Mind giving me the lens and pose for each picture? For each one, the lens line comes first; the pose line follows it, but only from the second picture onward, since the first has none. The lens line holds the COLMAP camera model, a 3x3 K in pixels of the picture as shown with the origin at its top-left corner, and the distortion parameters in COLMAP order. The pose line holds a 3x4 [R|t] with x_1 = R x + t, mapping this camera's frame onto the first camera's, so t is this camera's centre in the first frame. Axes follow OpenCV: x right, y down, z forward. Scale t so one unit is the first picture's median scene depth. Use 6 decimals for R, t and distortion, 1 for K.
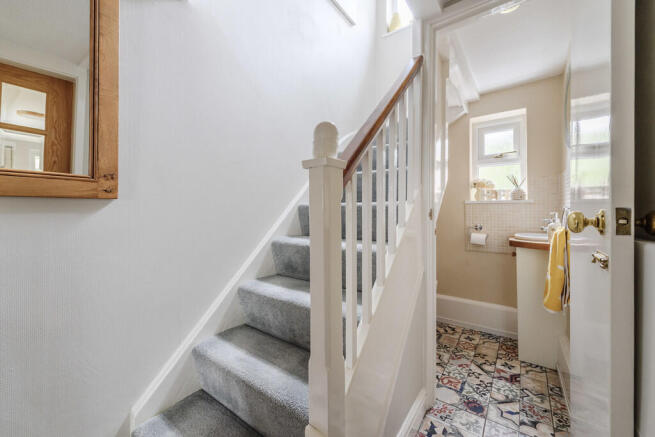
lens RADIAL K [[257.4, 0, 327.4], [0, 257.4, 213.7], [0, 0, 1]] dist [-0.002542, -0.000054]
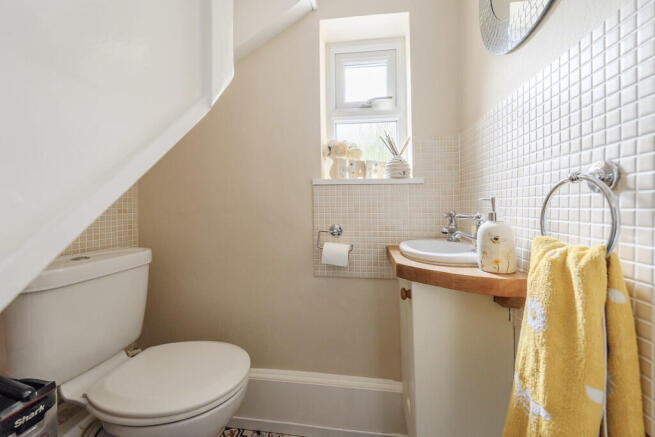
lens RADIAL K [[257.4, 0, 328.2], [0, 257.4, 212.5], [0, 0, 1]] dist [-0.002542, -0.000054]
pose [[0.881909, -0.015589, 0.471161, 0.331519], [0.009216, 0.999832, 0.015829, 0.007959], [-0.471329, -0.009617, 0.881905, 0.553971]]
